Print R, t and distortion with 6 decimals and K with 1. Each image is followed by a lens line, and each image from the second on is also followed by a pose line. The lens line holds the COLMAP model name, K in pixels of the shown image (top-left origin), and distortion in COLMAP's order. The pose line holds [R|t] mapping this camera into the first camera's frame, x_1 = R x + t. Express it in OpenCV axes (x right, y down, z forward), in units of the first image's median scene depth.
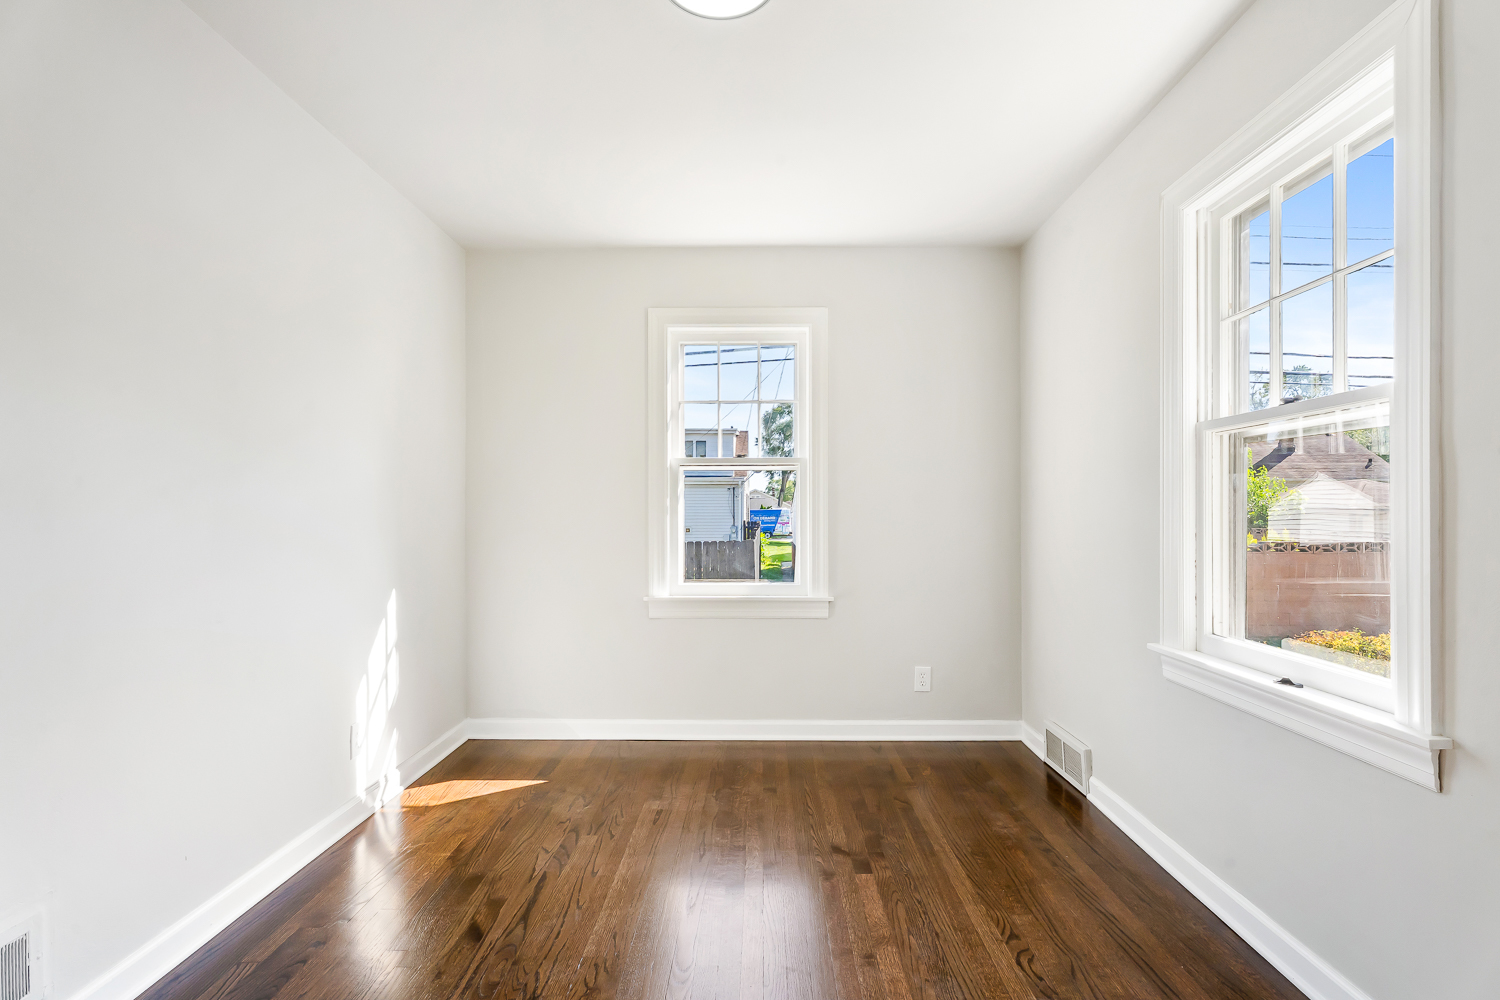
lens RADIAL K [[686.7, 0, 755.9], [0, 686.7, 503.4], [0, 0, 1]] dist [-0.000123, -0.000269]
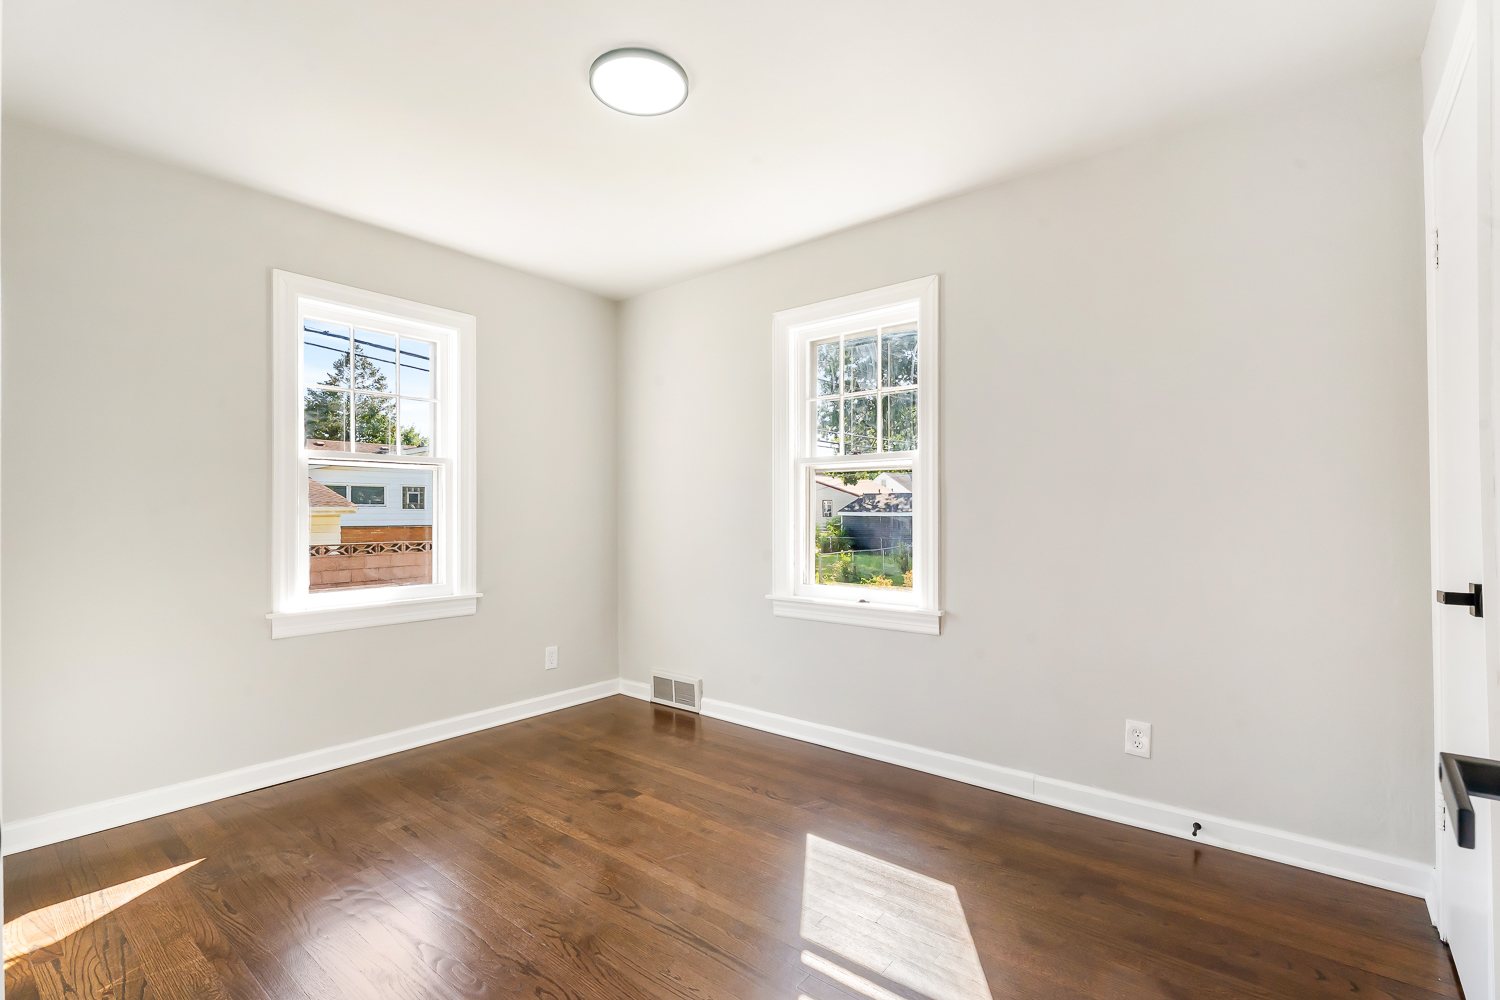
lens RADIAL K [[689.1, 0, 735.5], [0, 689.1, 498.3], [0, 0, 1]] dist [0.013625, -0.000340]
pose [[0.632420, 0.017774, 0.774422, -0.575971], [-0.009746, 0.999840, -0.014989, 0.003855], [-0.774564, 0.001932, 0.632492, 0.038419]]
